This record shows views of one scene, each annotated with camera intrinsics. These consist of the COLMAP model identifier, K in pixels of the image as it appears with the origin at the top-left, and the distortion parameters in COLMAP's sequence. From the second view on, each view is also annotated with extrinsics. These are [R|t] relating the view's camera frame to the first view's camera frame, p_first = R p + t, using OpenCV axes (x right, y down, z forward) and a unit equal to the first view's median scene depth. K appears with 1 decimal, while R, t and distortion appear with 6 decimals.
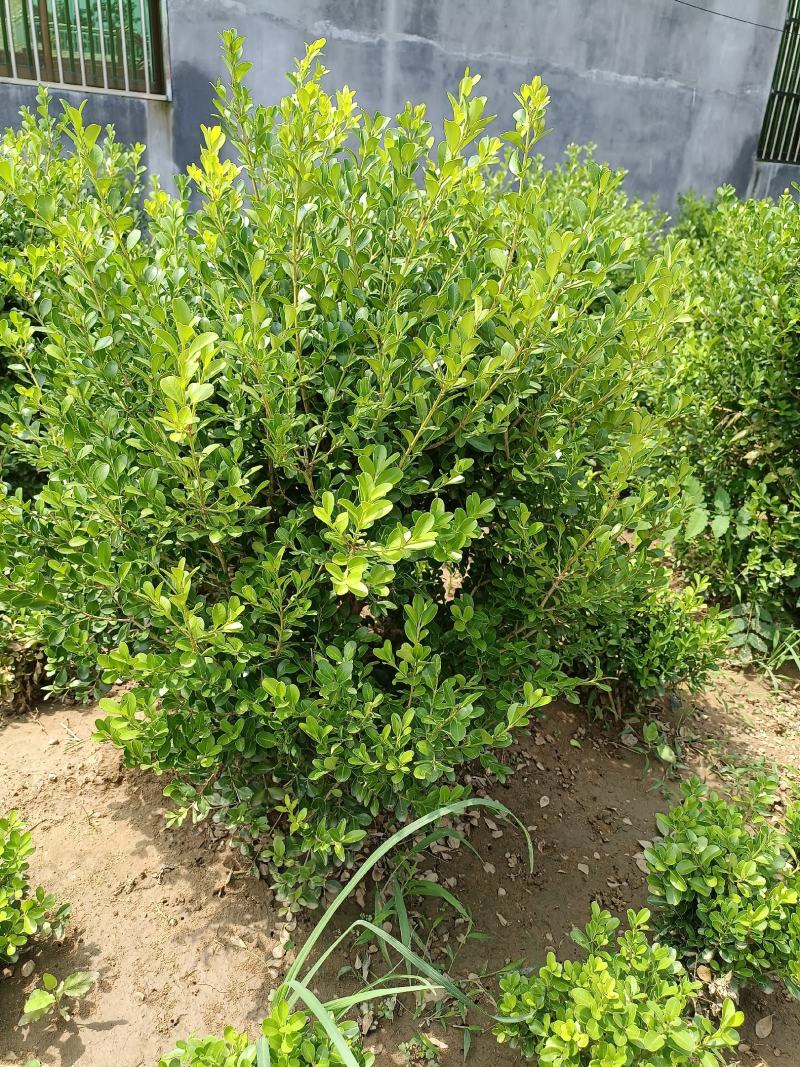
lens RADIAL K [[803.0, 0, 399.6], [0, 803.0, 533.2], [0, 0, 1]] dist [0.020771, 0.006181]
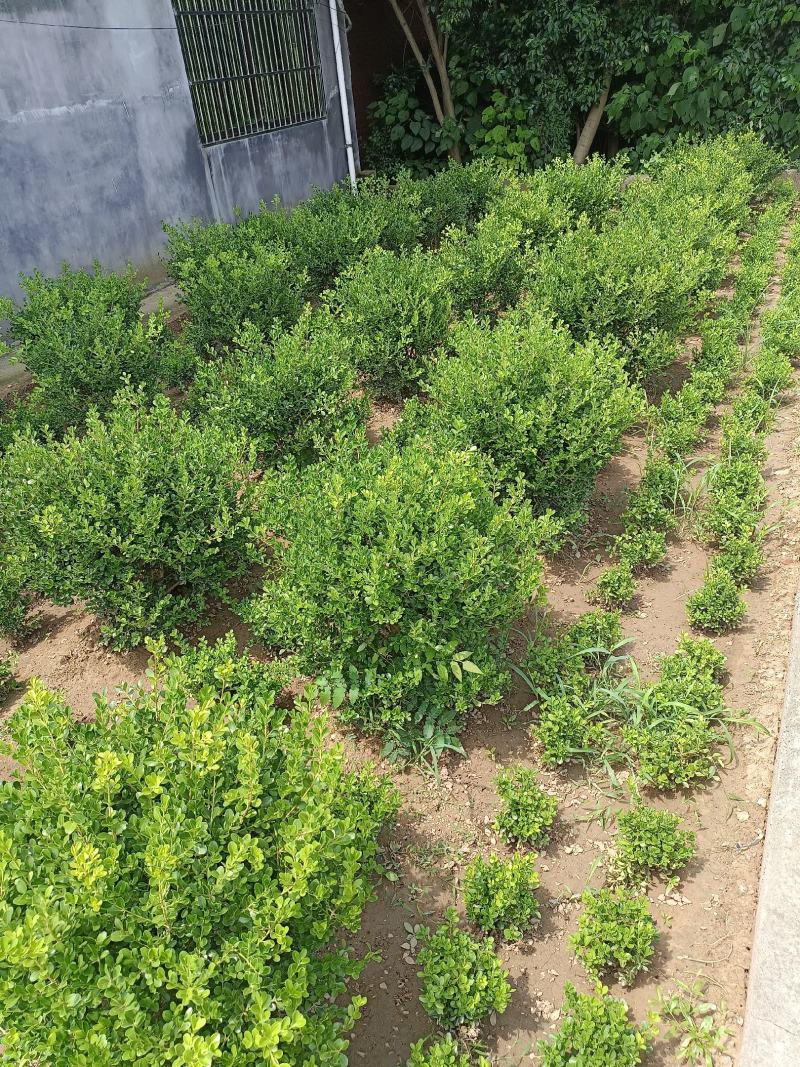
lens RADIAL K [[803.0, 0, 399.9], [0, 803.0, 533.3], [0, 0, 1]] dist [0.020771, 0.006181]
pose [[0.808270, -0.408360, 0.424195, -0.014085], [0.351120, 0.912593, 0.209496, -0.142966], [-0.472667, -0.020386, 0.881005, -0.090858]]
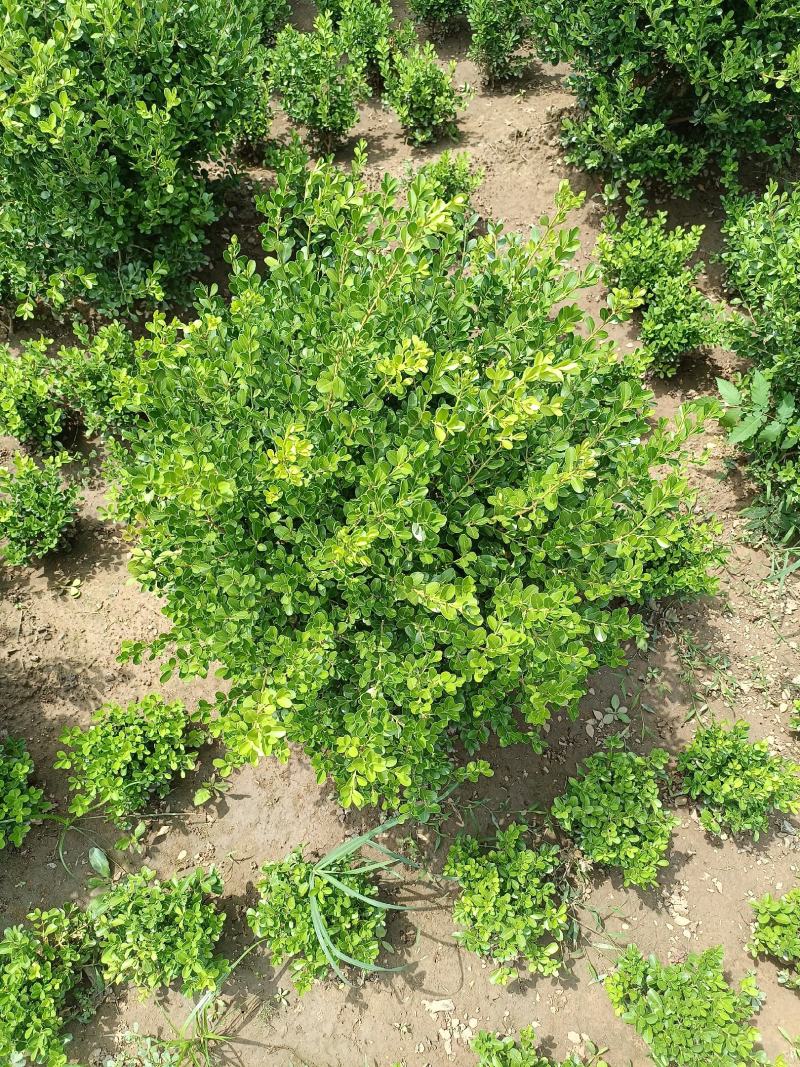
lens RADIAL K [[803.0, 0, 398.0], [0, 803.0, 531.7], [0, 0, 1]] dist [0.020771, 0.006181]
pose [[0.981888, 0.142608, -0.124732, 0.017459], [-0.035859, 0.786340, 0.616753, -0.129028], [0.186036, -0.601109, 0.777212, 0.008727]]
